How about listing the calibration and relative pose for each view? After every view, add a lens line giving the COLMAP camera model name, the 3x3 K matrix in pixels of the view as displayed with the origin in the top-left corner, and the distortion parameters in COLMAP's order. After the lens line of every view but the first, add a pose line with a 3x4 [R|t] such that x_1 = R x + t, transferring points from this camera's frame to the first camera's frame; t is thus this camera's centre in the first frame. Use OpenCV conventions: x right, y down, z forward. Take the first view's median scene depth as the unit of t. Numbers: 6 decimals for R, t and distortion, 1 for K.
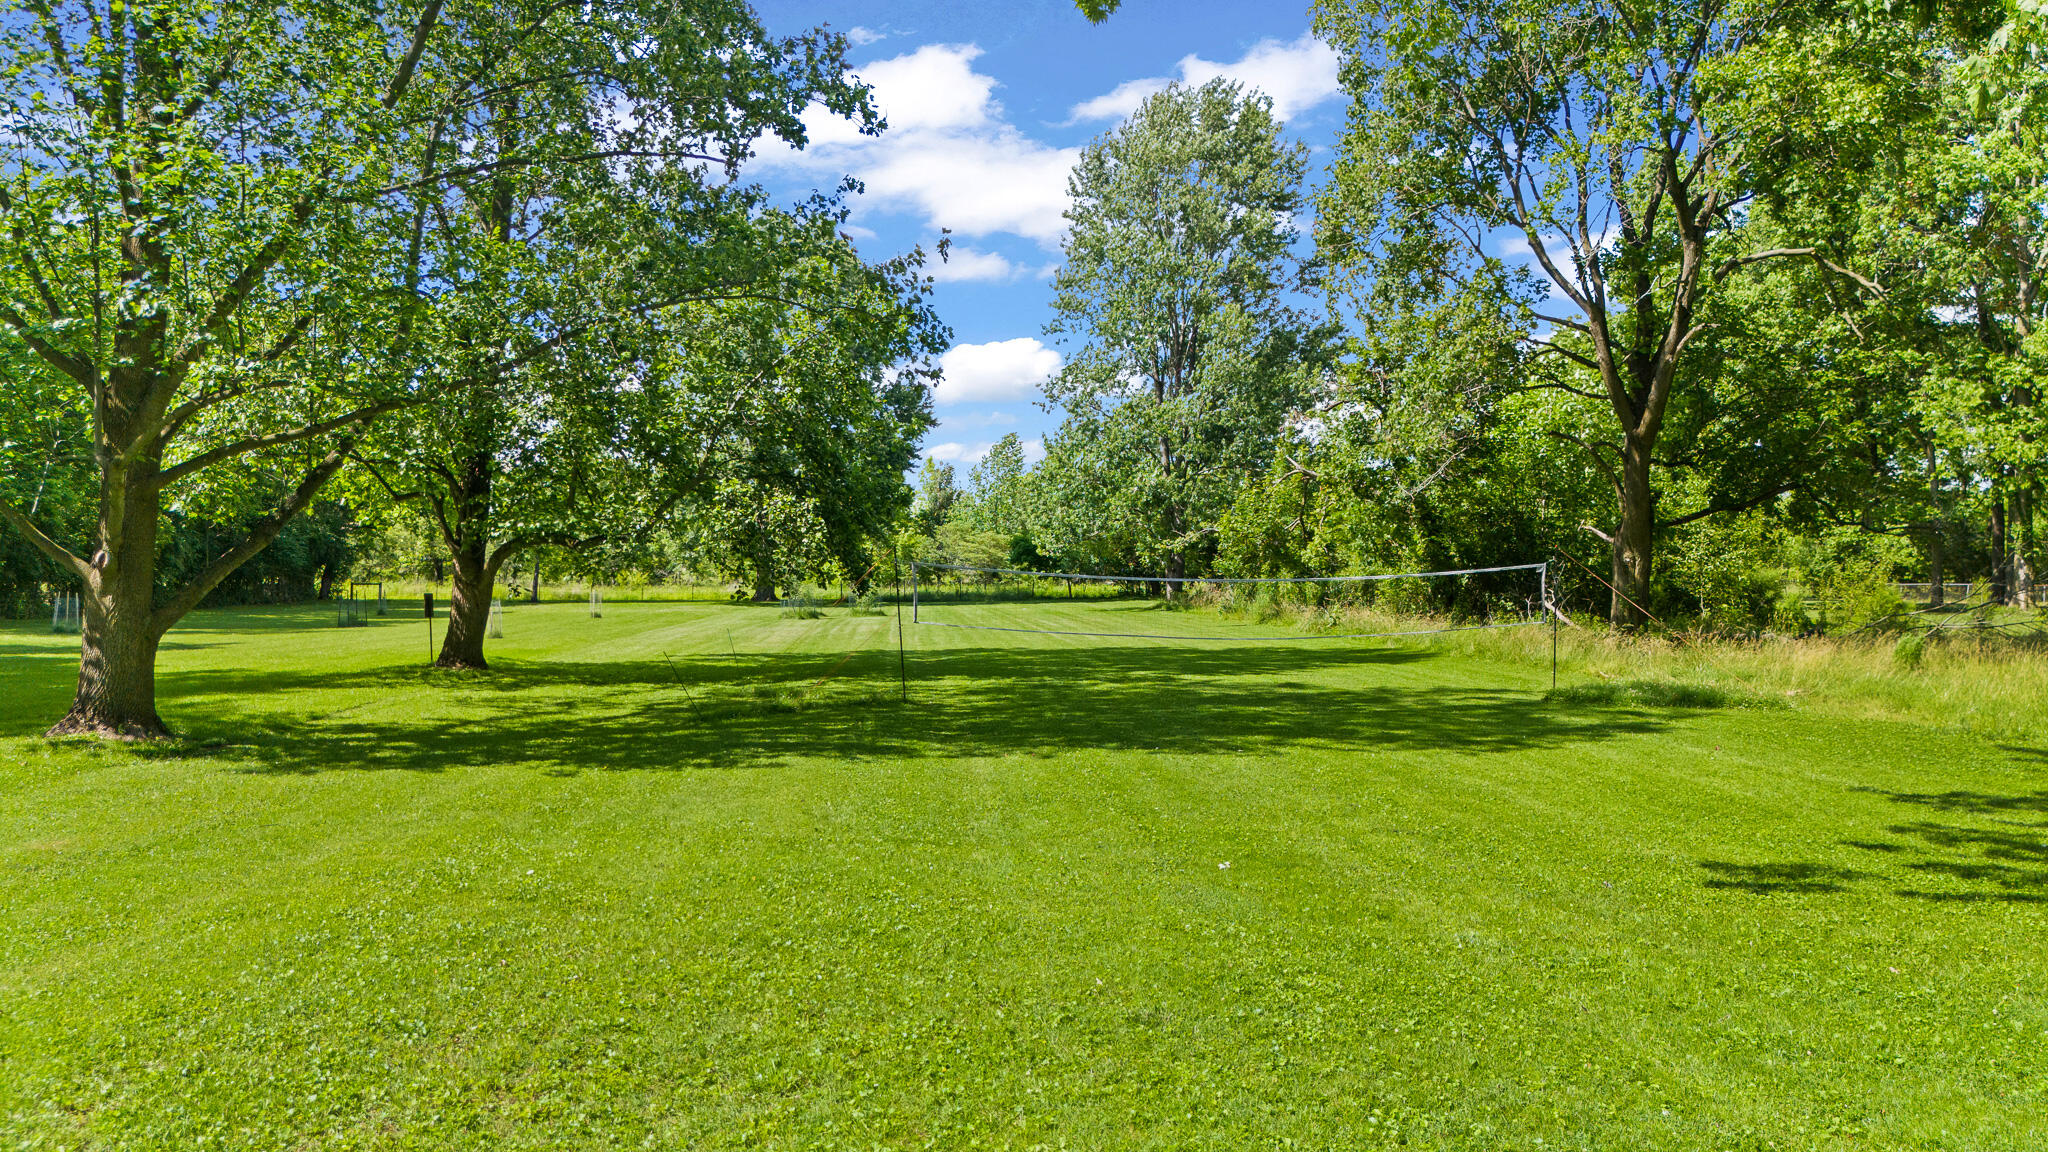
lens RADIAL K [[1560.1, 0, 1032.0], [0, 1560.1, 526.6], [0, 0, 1]] dist [0.043873, -0.002327]
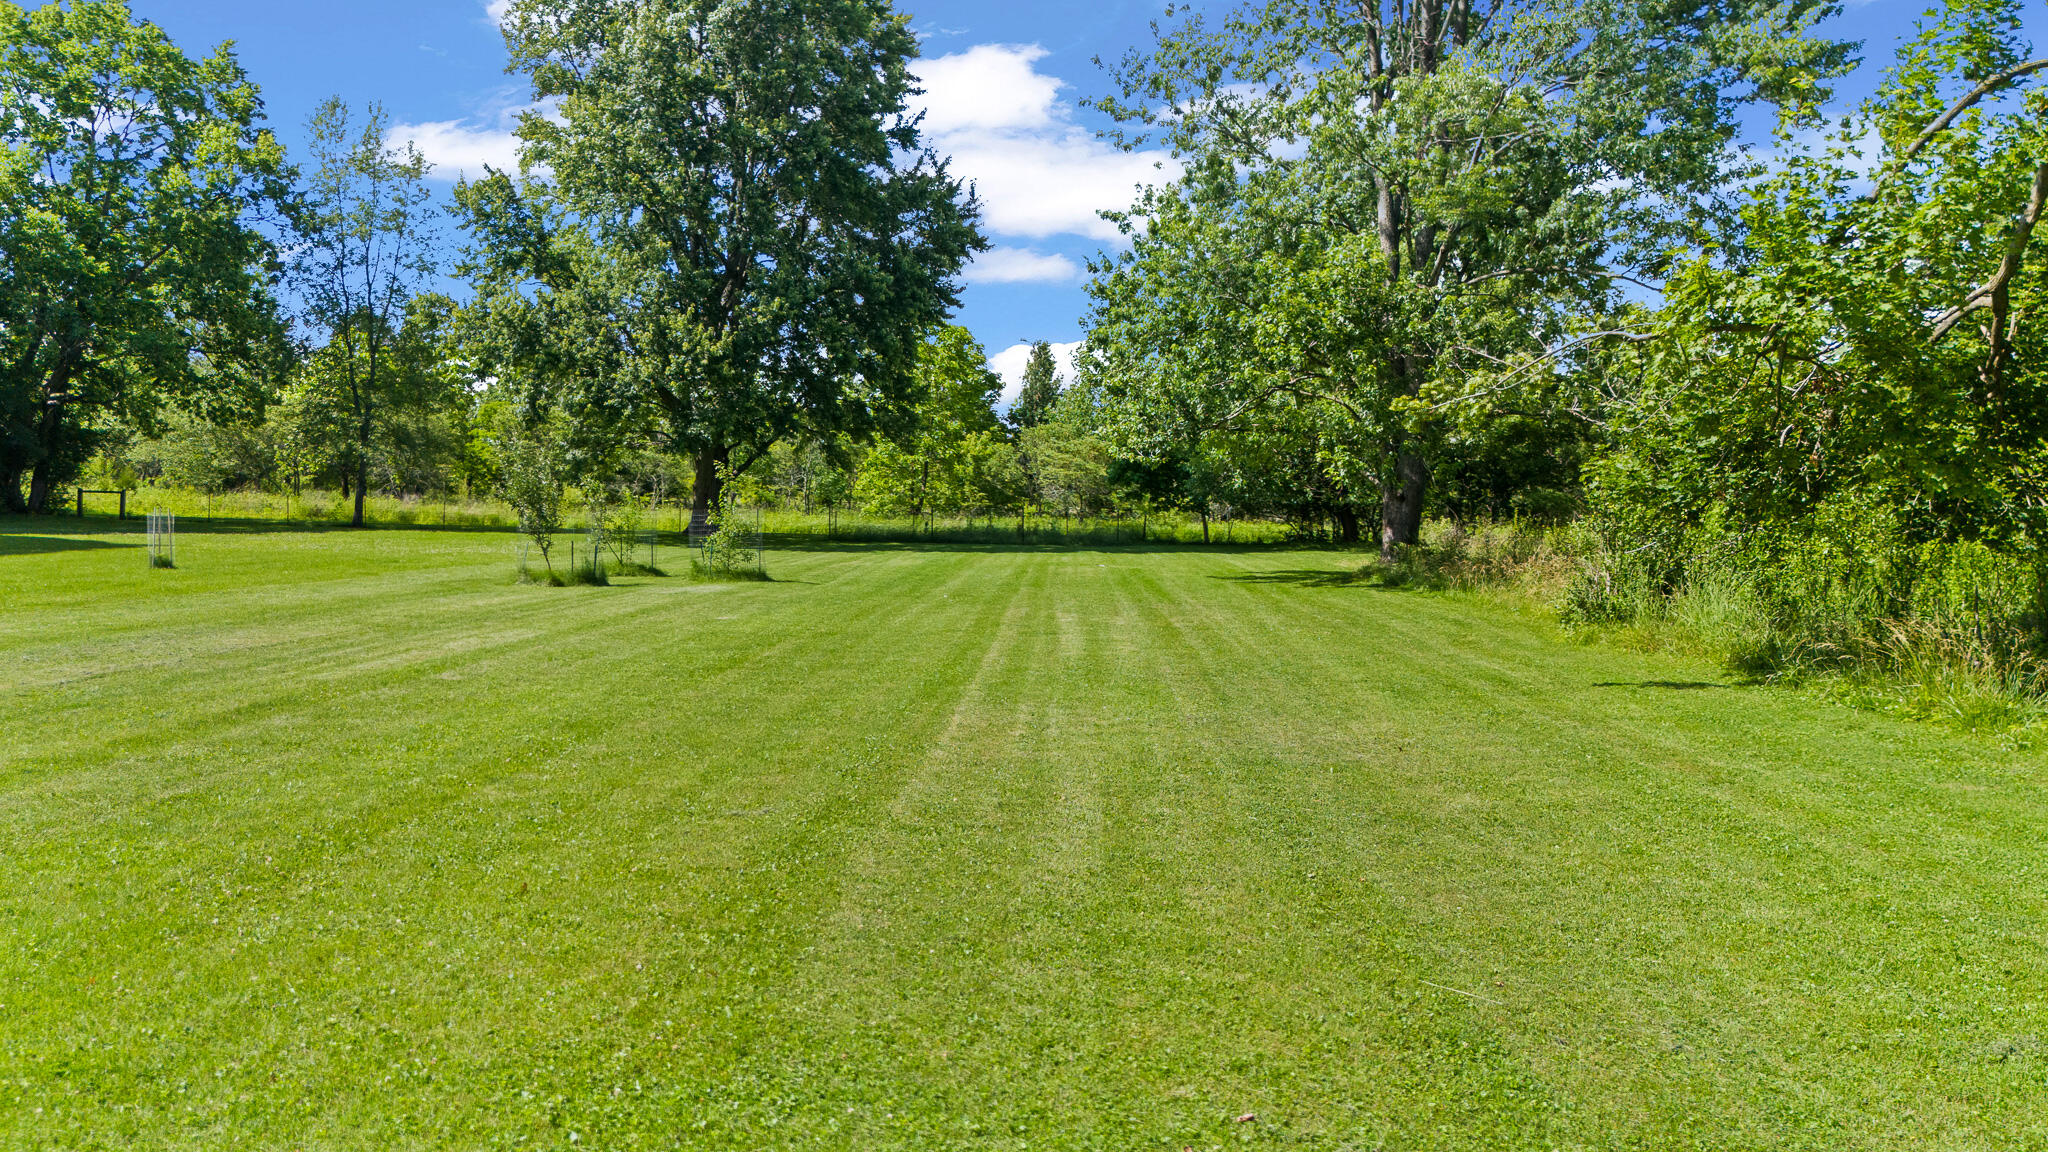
lens RADIAL K [[1560.1, 0, 1032.0], [0, 1560.1, 526.6], [0, 0, 1]] dist [0.043873, -0.002327]
pose [[0.993387, 0.027131, -0.111564, 0.023989], [-0.022137, 0.998707, 0.045760, 0.012775], [0.112662, -0.042988, 0.992703, 0.382695]]
